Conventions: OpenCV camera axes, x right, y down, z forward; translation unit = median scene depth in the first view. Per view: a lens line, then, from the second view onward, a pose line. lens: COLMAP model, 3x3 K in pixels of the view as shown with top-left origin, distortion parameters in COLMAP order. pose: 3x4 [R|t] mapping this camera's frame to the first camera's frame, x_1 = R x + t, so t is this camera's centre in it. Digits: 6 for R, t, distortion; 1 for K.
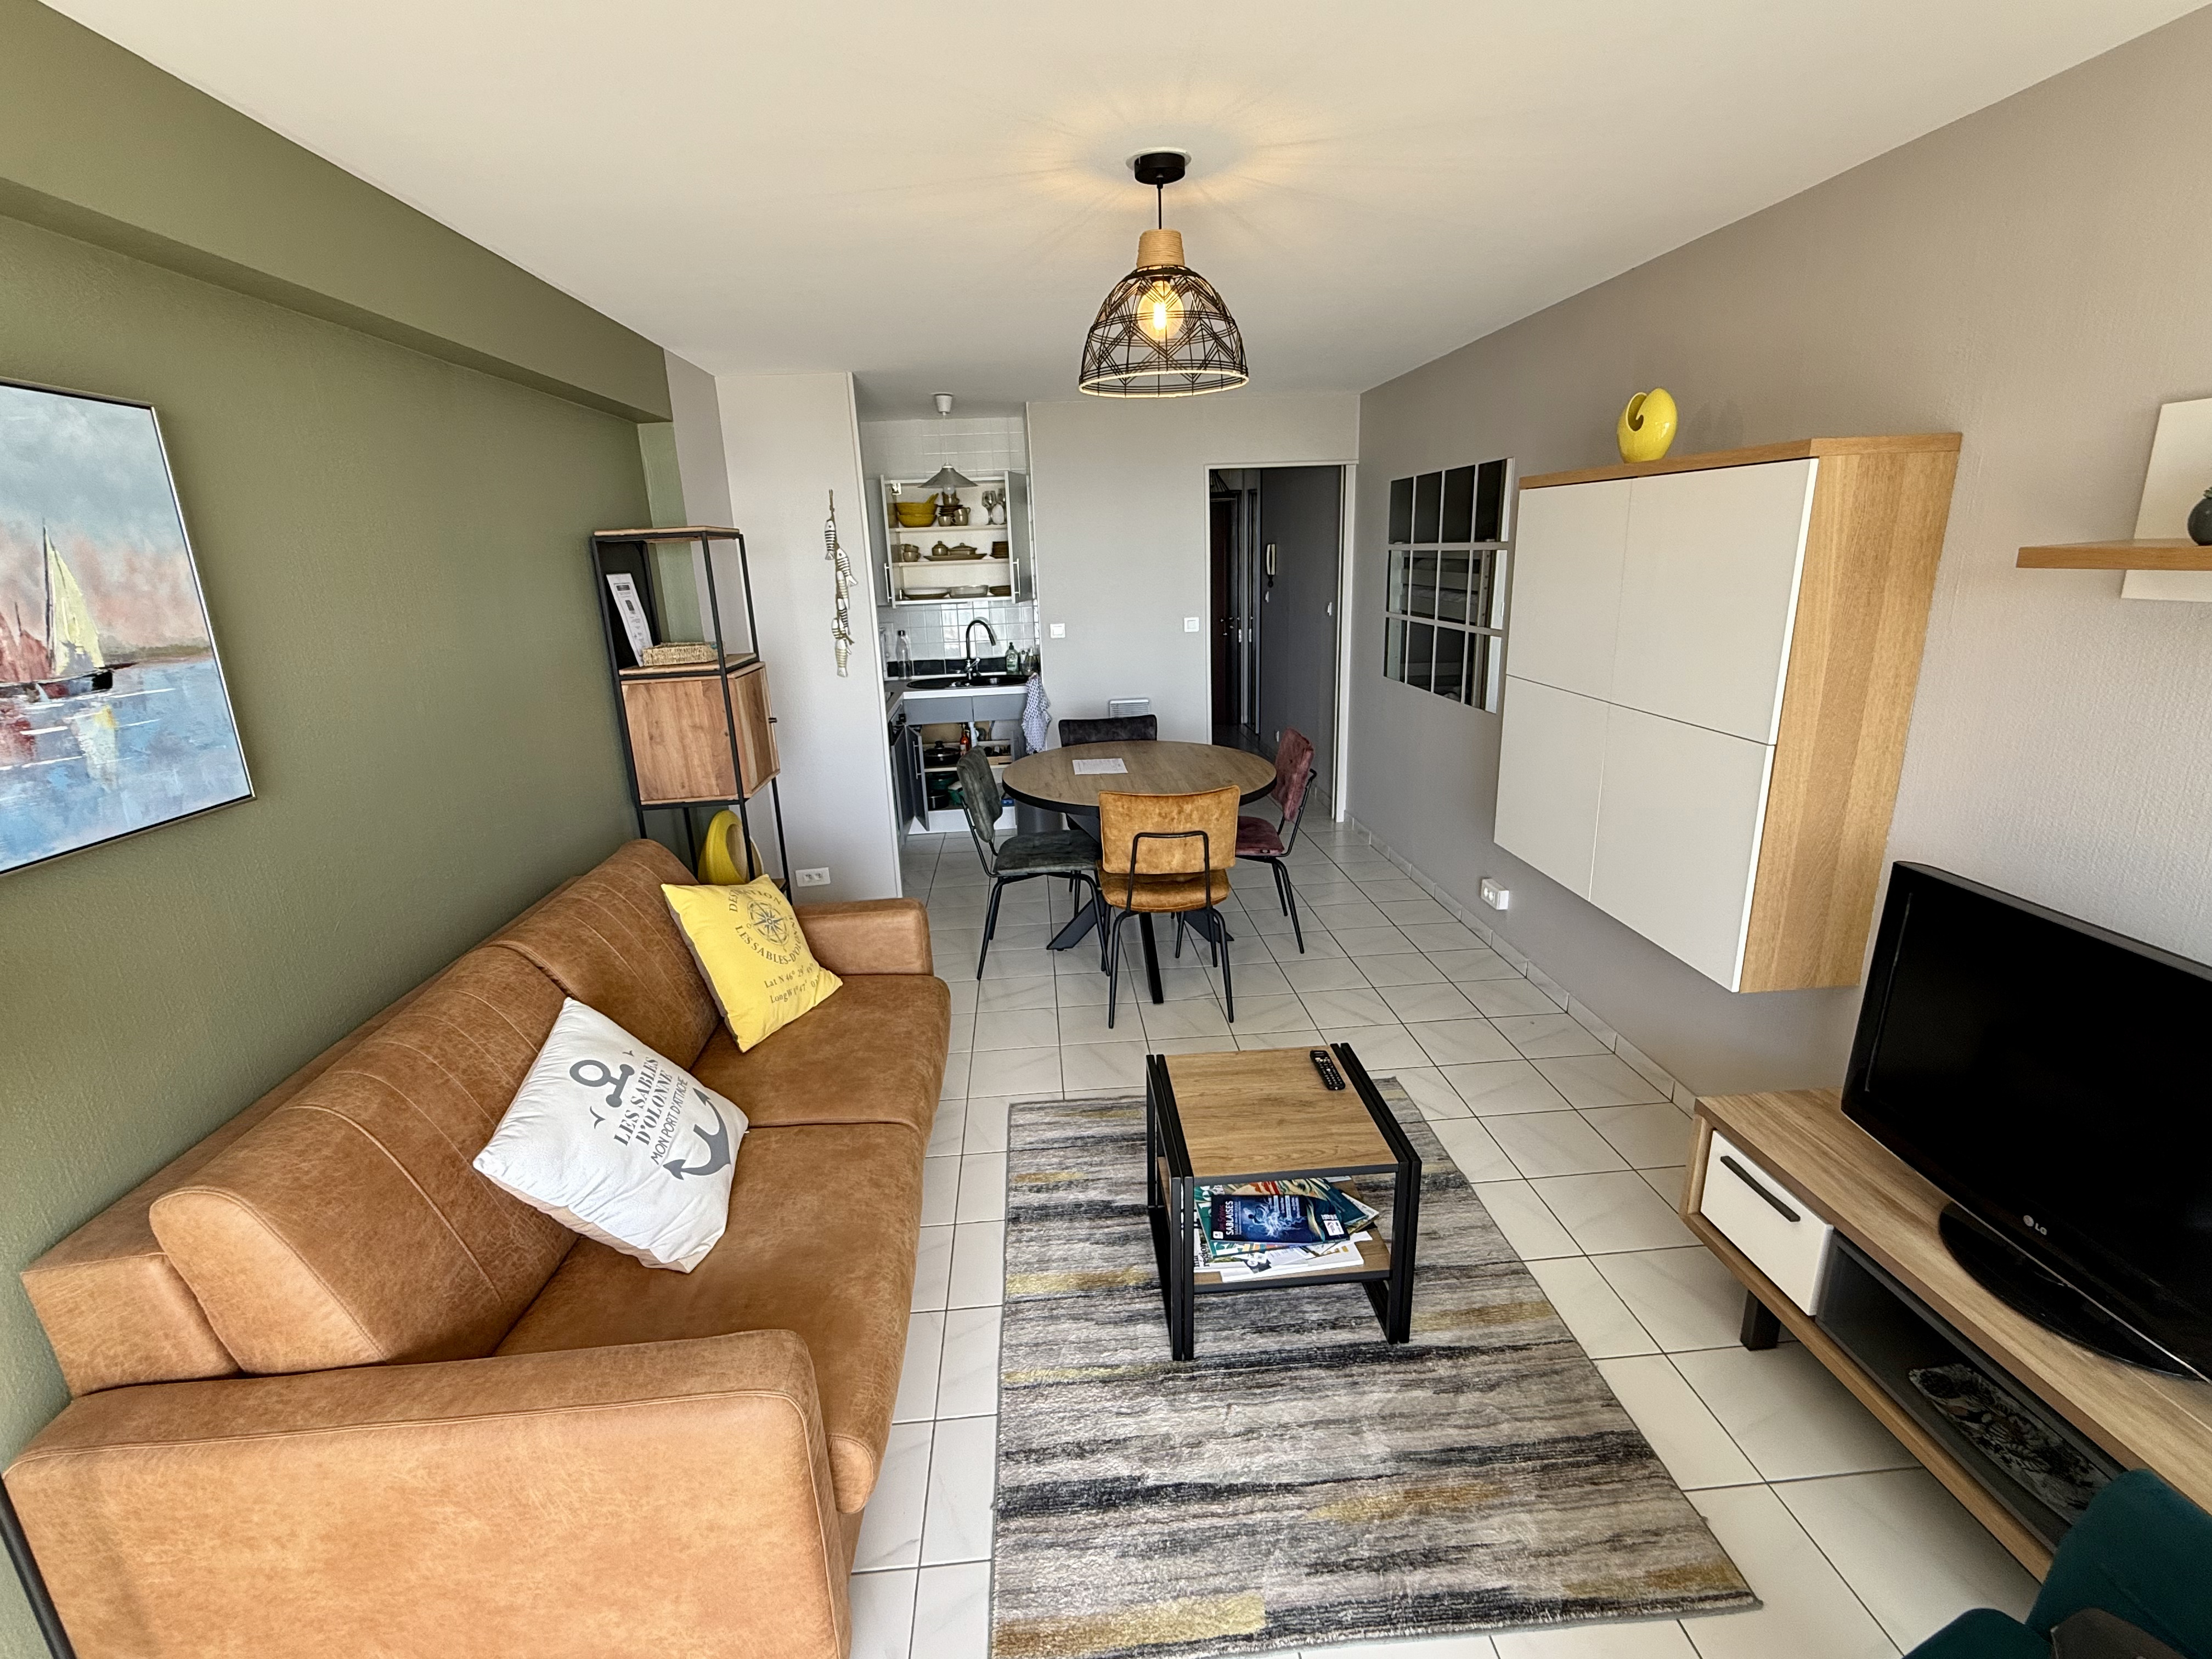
lens RADIAL K [[1019.2, 0, 1111.0], [0, 1019.2, 835.8], [0, 0, 1]] dist [-0.000700, -0.000048]
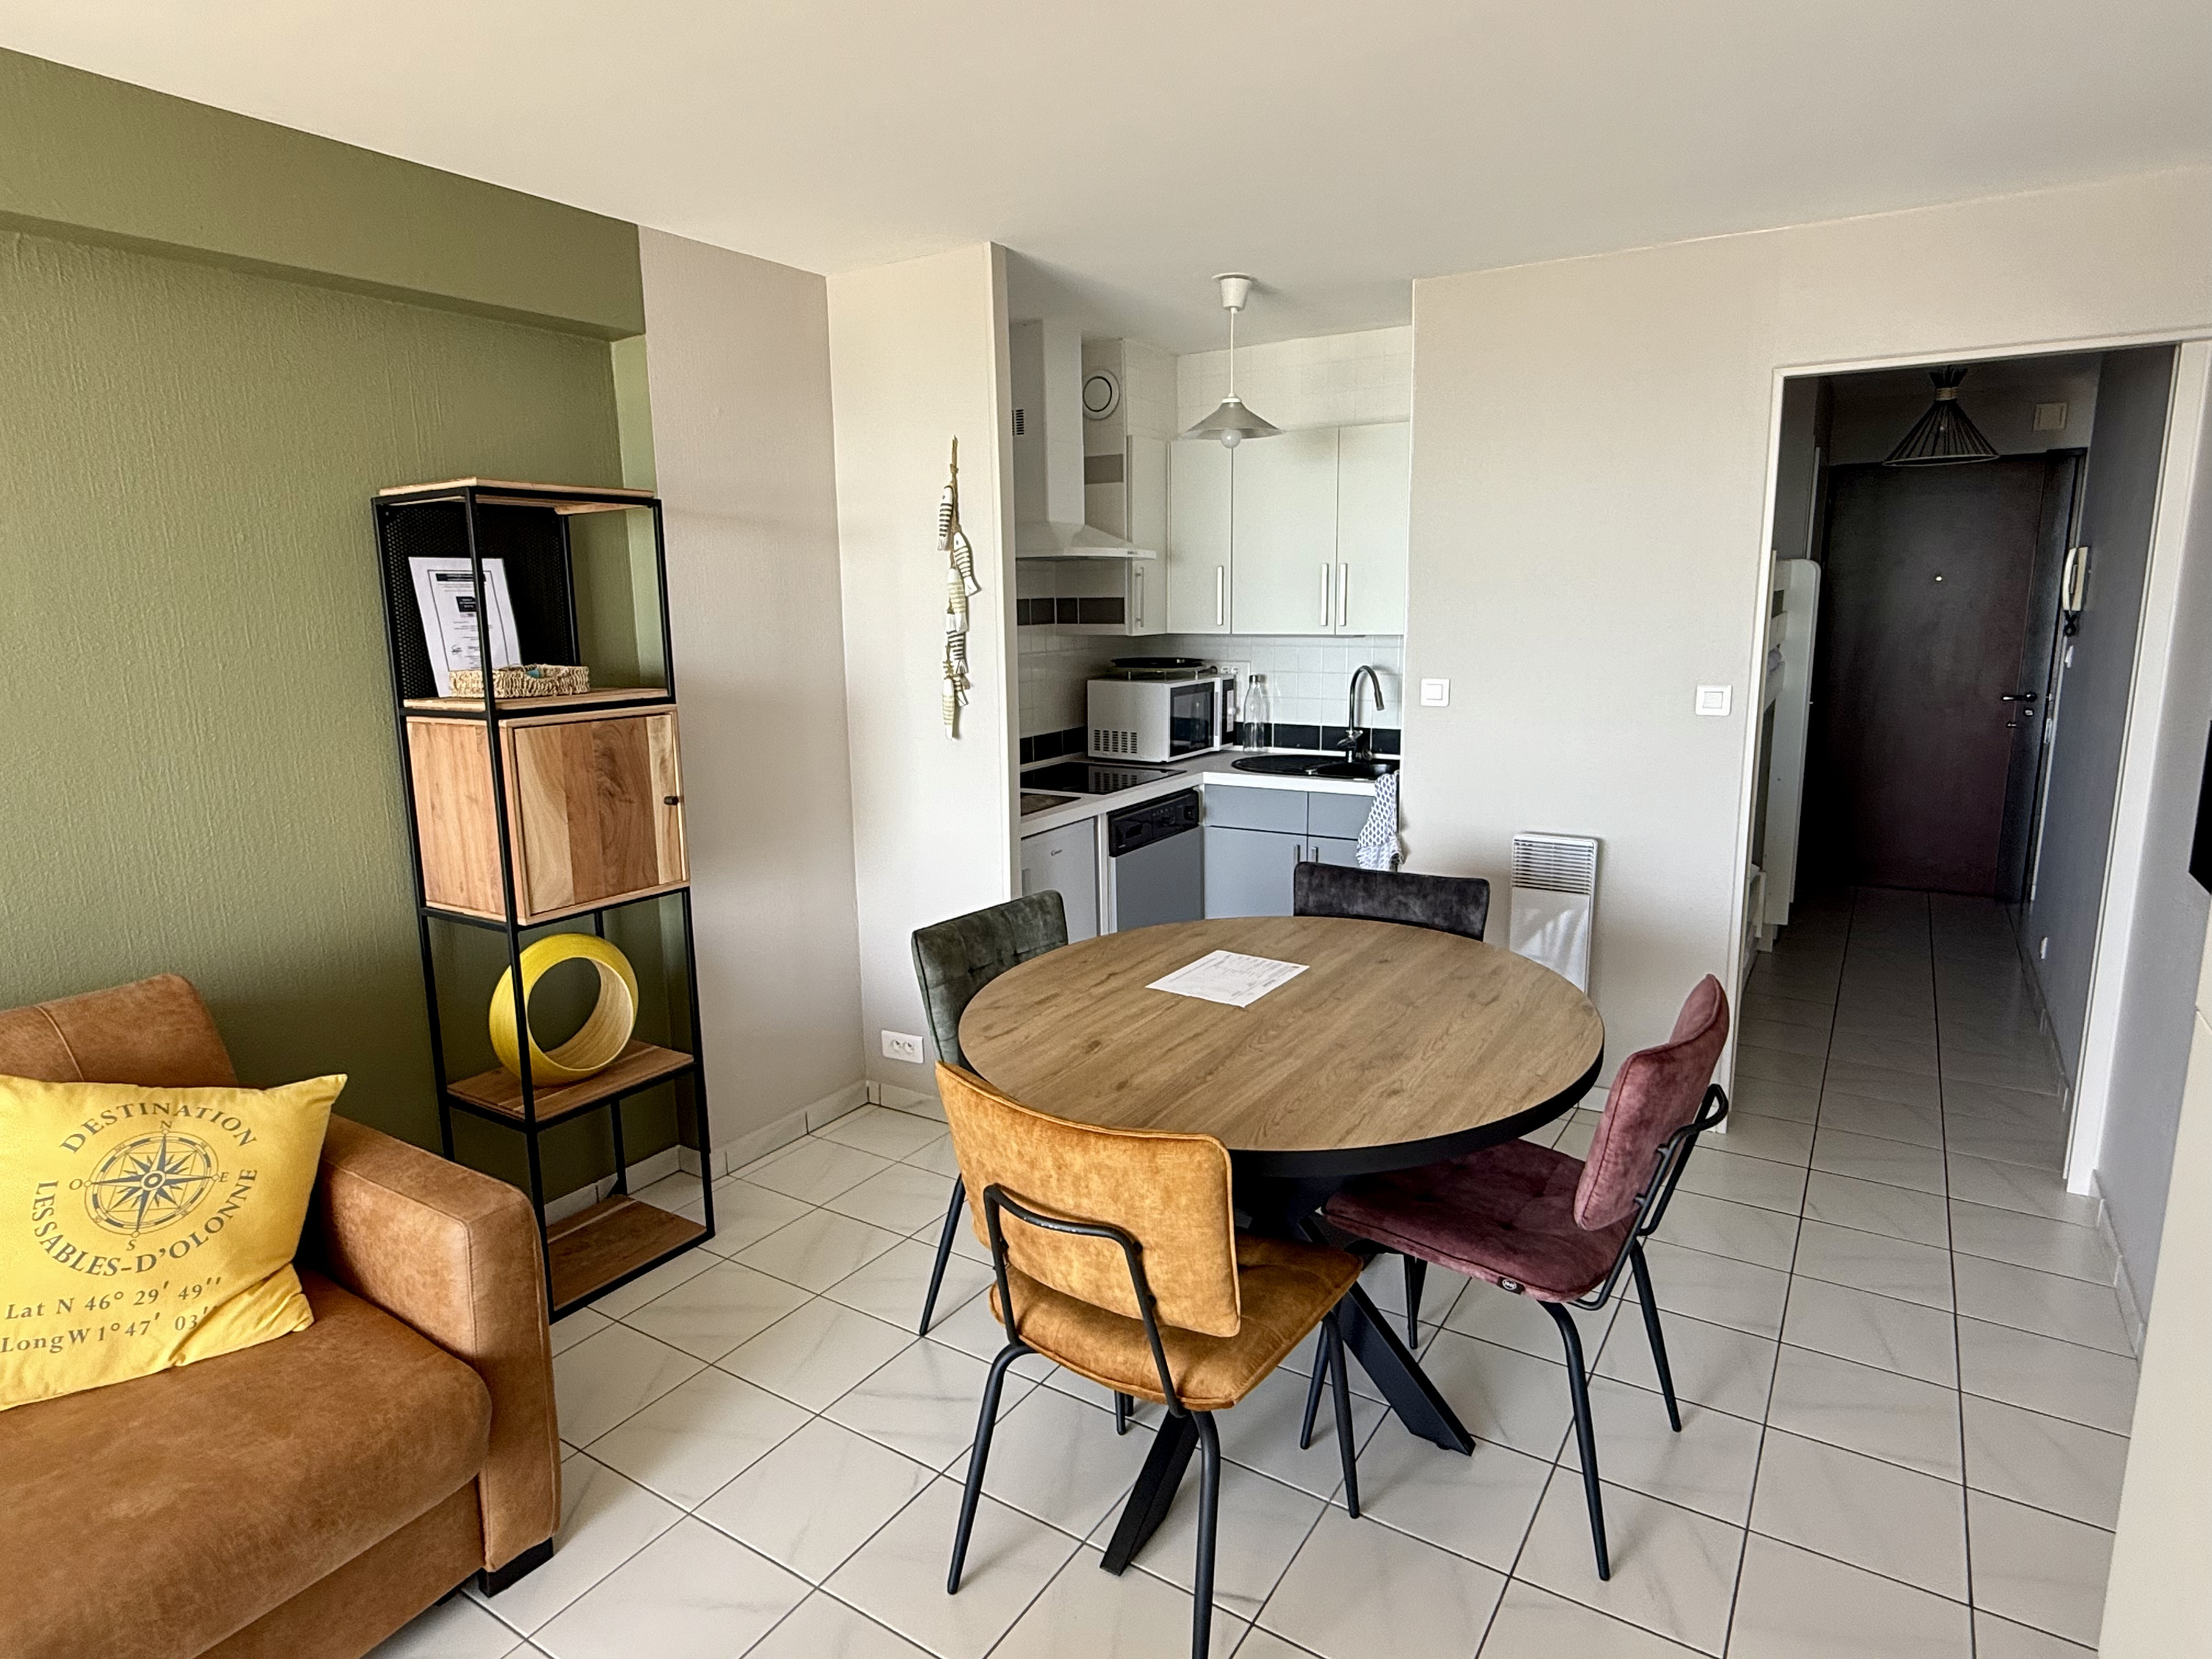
lens RADIAL K [[1223.3, 0, 1101.3], [0, 1223.3, 823.8], [0, 0, 1]] dist [-0.000200, -0.000427]
pose [[0.787621, 0.132651, -0.601712, 0.337991], [-0.178263, 0.983845, -0.016447, -0.143805], [0.589810, 0.120217, 0.798544, 0.612468]]
